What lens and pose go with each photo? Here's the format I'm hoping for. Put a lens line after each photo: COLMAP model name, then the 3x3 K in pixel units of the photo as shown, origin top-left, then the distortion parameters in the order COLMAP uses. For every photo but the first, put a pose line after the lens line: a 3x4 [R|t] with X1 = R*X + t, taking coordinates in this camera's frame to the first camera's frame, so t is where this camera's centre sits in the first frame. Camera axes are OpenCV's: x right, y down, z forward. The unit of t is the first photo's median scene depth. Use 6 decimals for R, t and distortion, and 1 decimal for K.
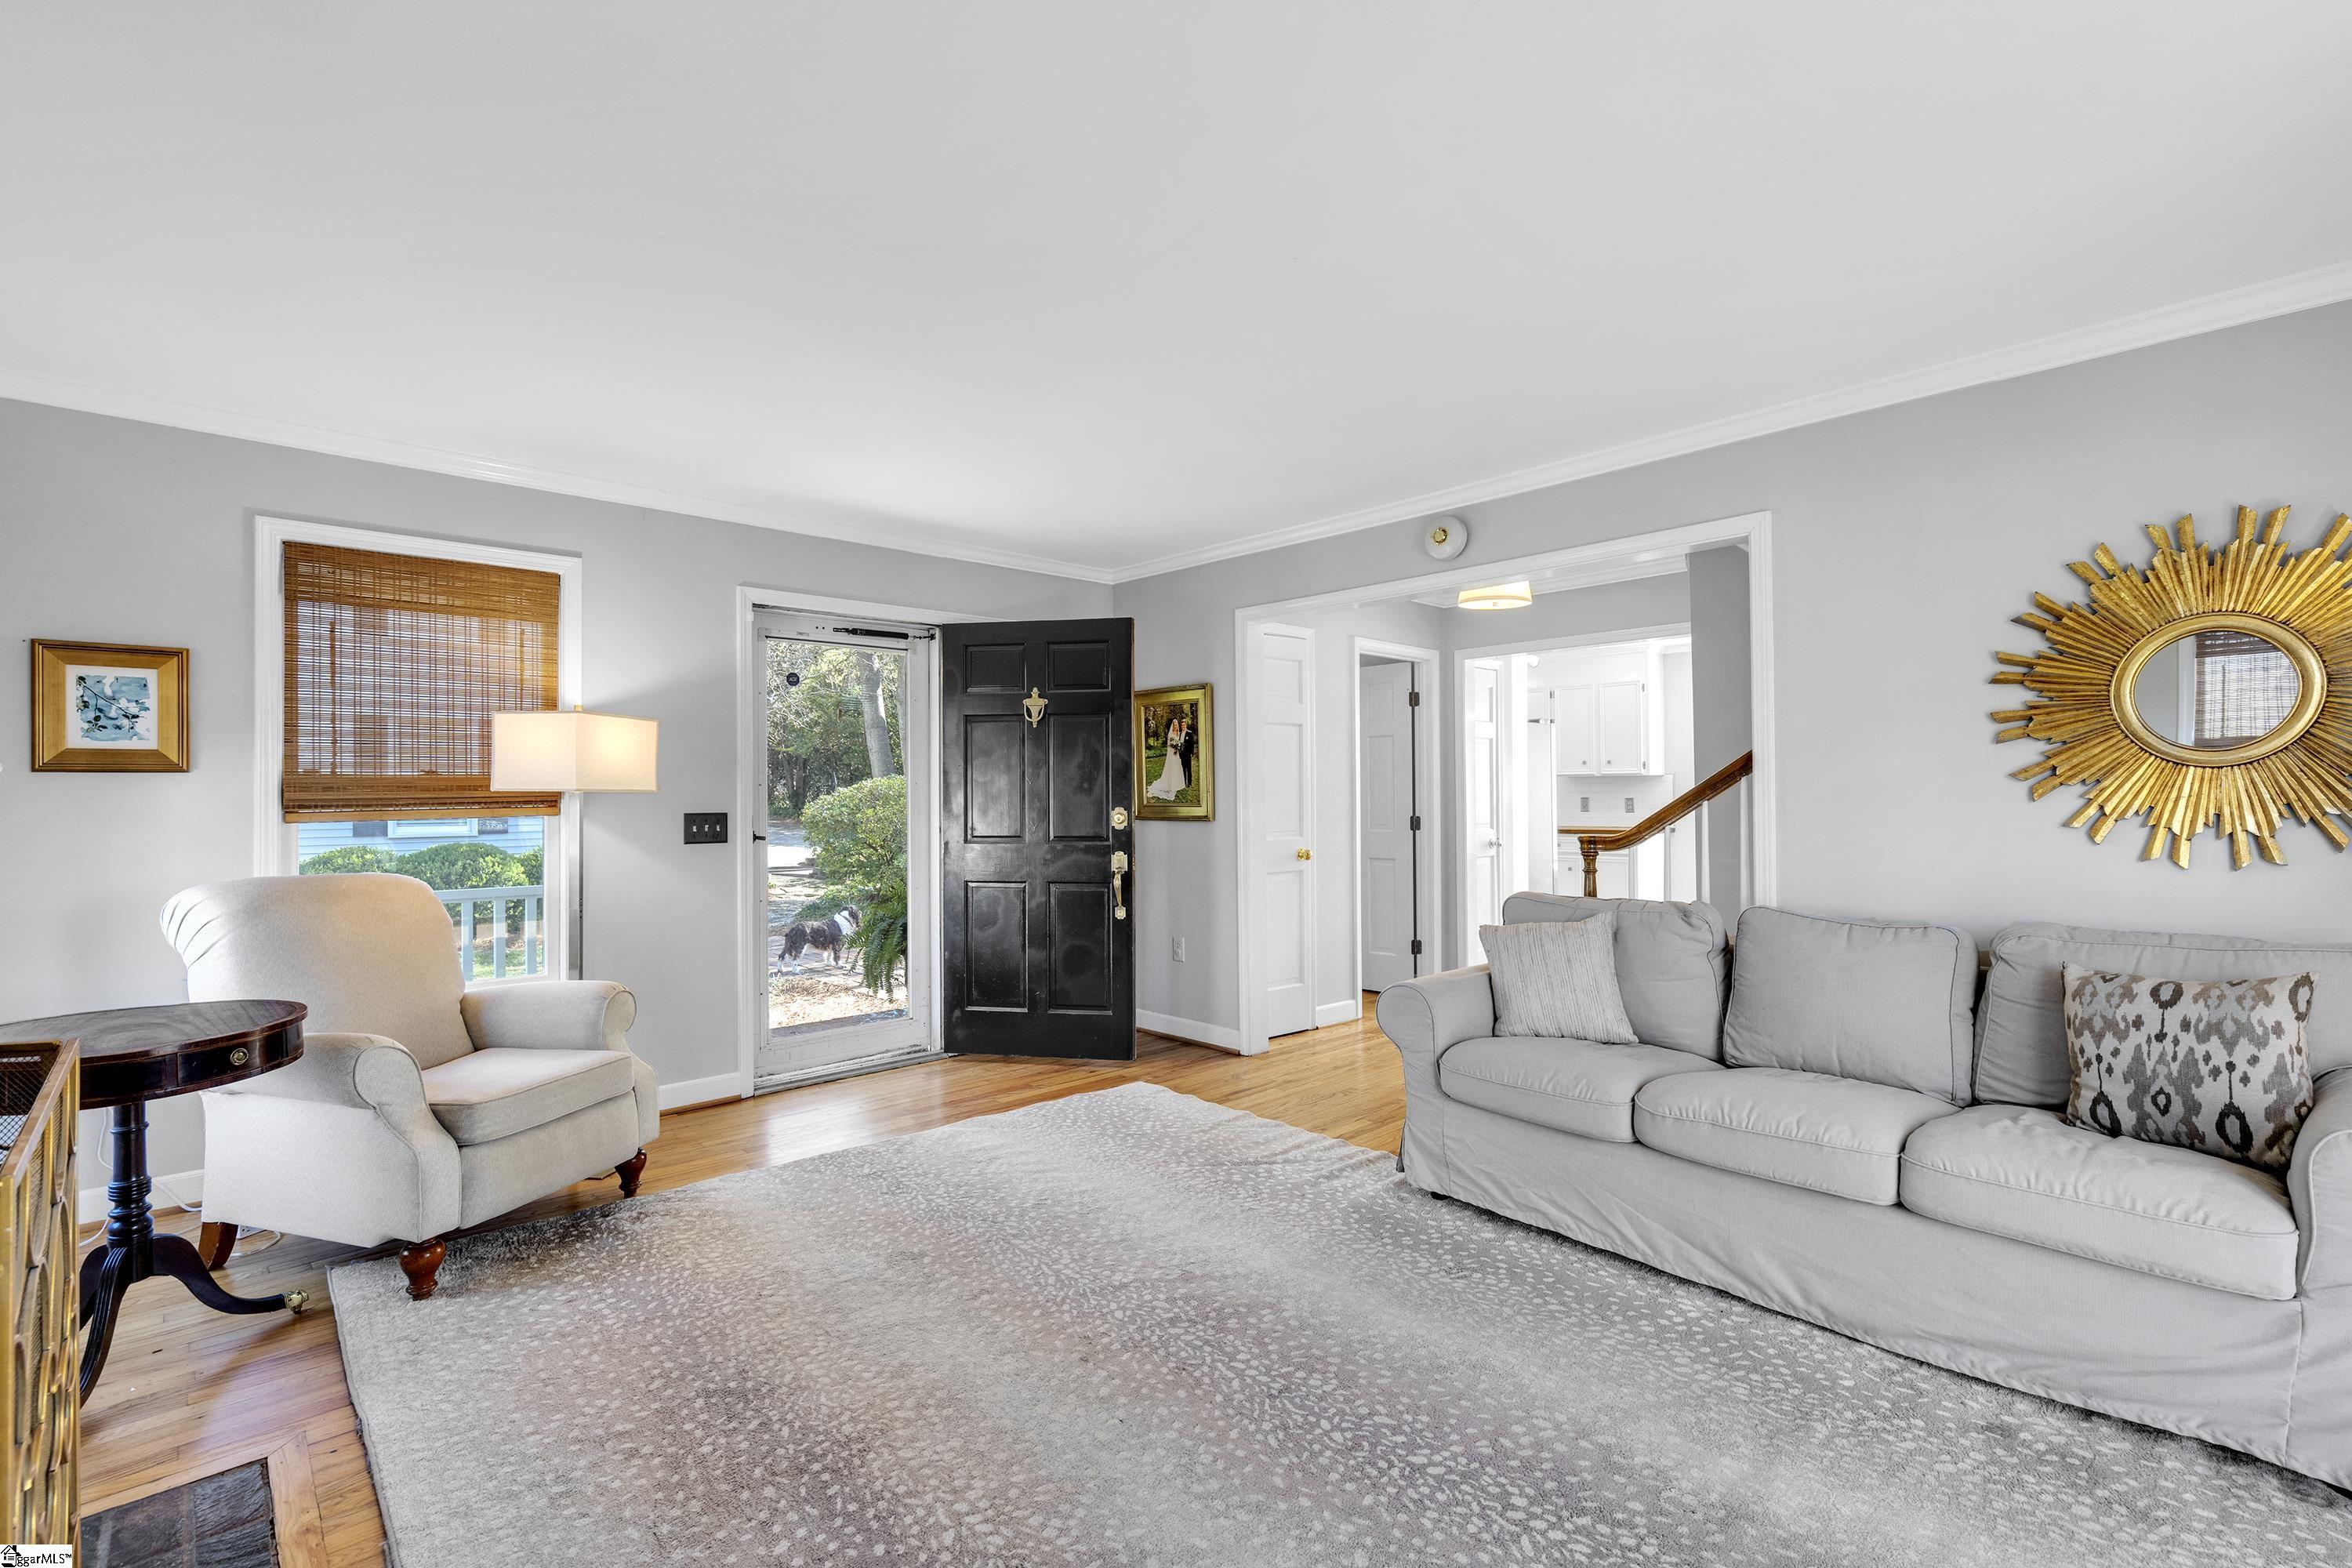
lens RADIAL K [[1056.1, 0, 1174.7], [0, 1056.1, 787.8], [0, 0, 1]] dist [-0.000703, 0.000735]
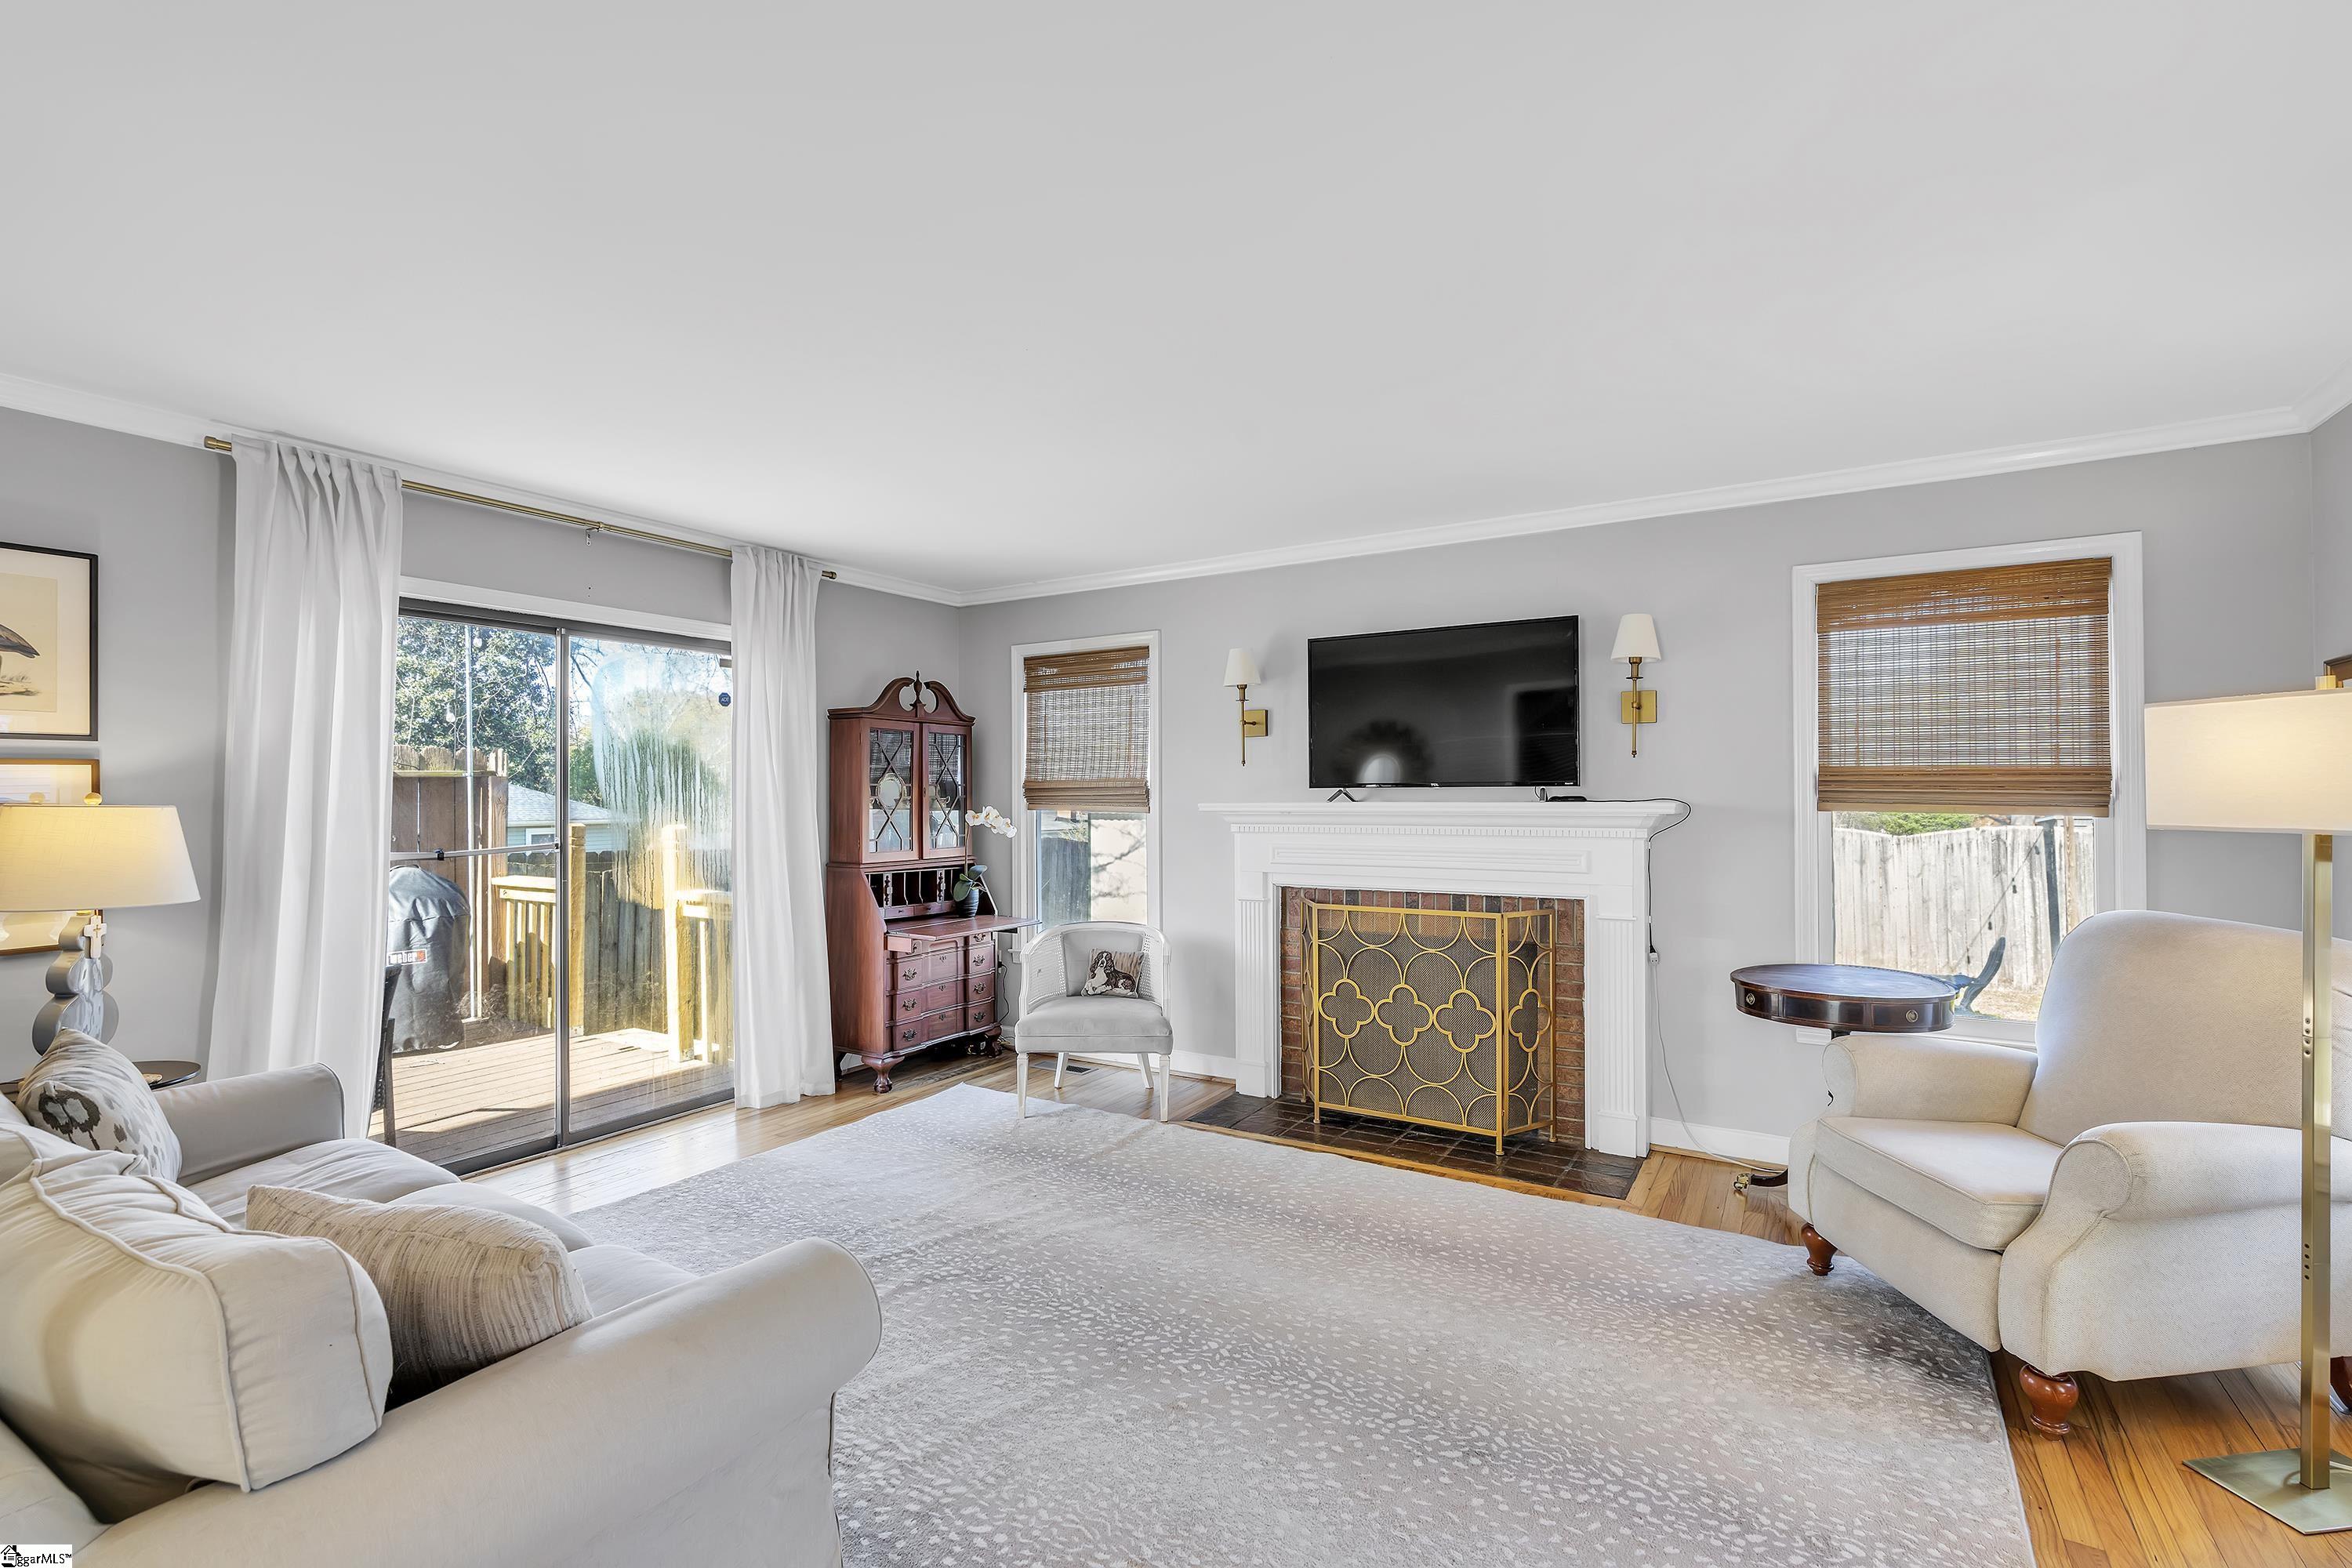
lens RADIAL K [[1056.1, 0, 1171.2], [0, 1056.1, 787.6], [0, 0, 1]] dist [-0.000703, 0.000735]
pose [[-0.965090, 0.011476, -0.261666, 0.180348], [0.014700, 0.999838, -0.010365, -0.024599], [0.261505, -0.013850, -0.965103, 1.435825]]
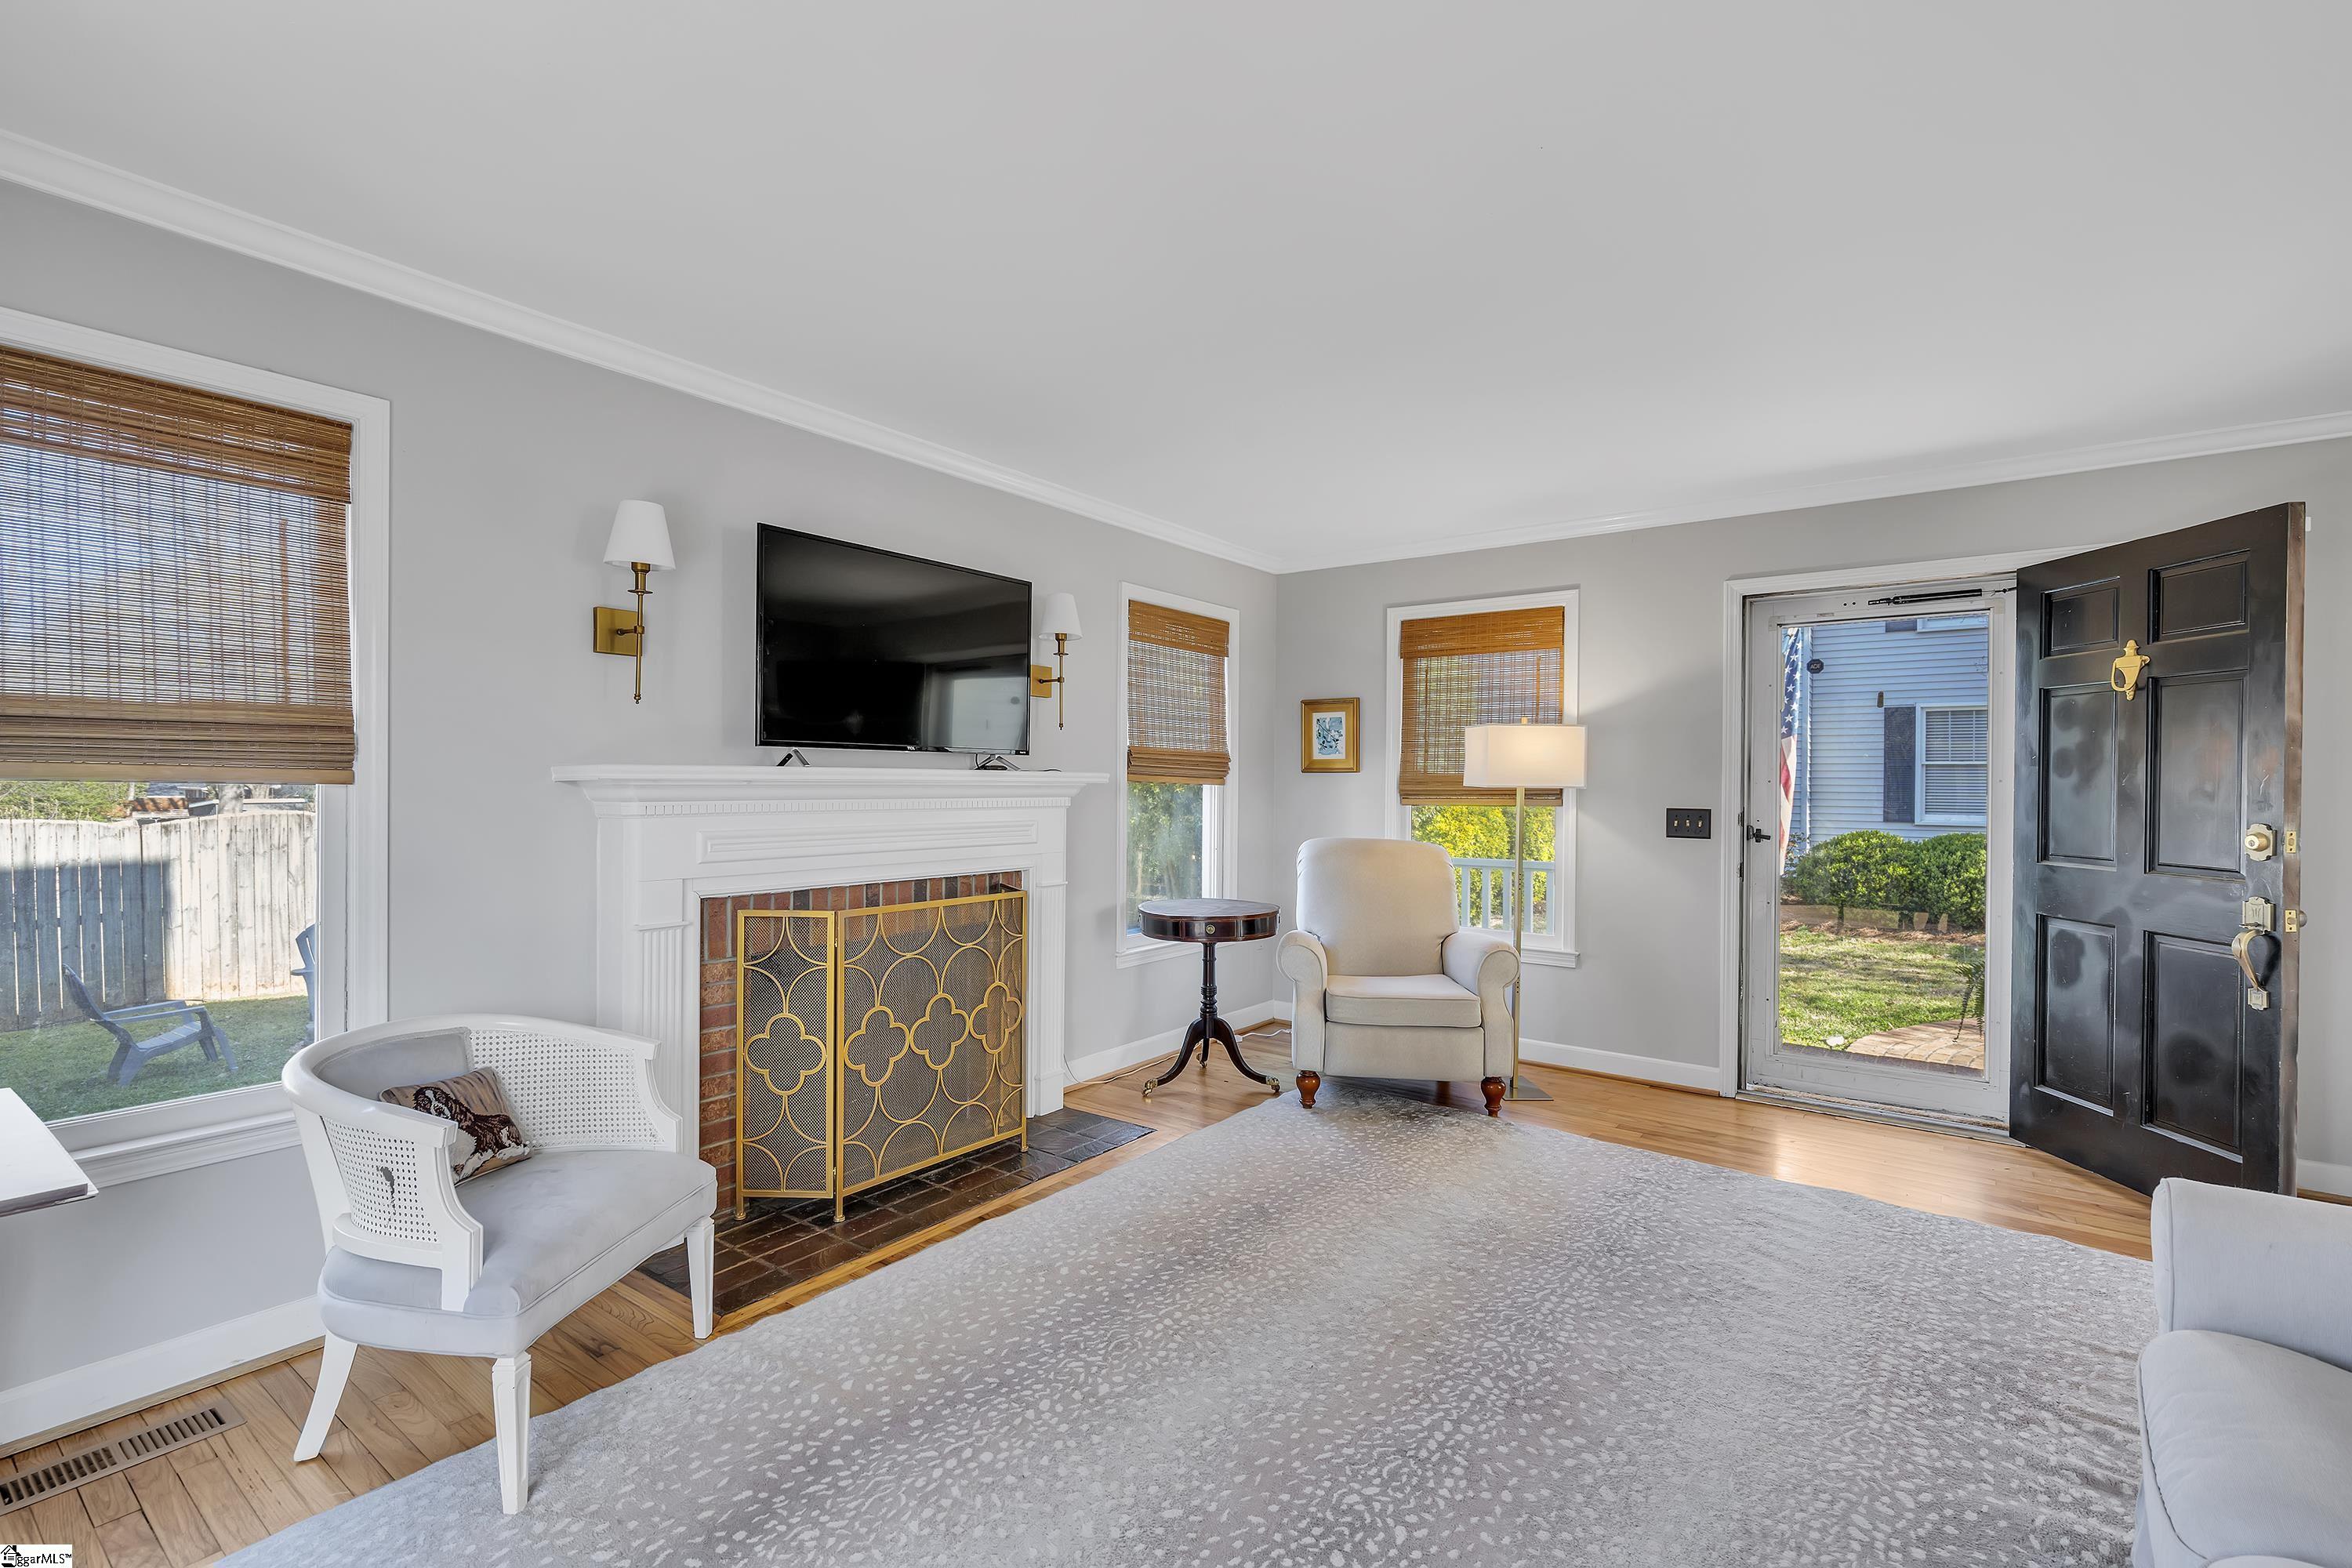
lens RADIAL K [[1056.1, 0, 1176.4], [0, 1056.1, 787.2], [0, 0, 1]] dist [-0.000703, 0.000735]
pose [[0.173480, 0.014646, -0.984729, 0.599907], [-0.001743, 0.999892, 0.014565, -0.013934], [0.984836, -0.000811, 0.173487, 0.400271]]
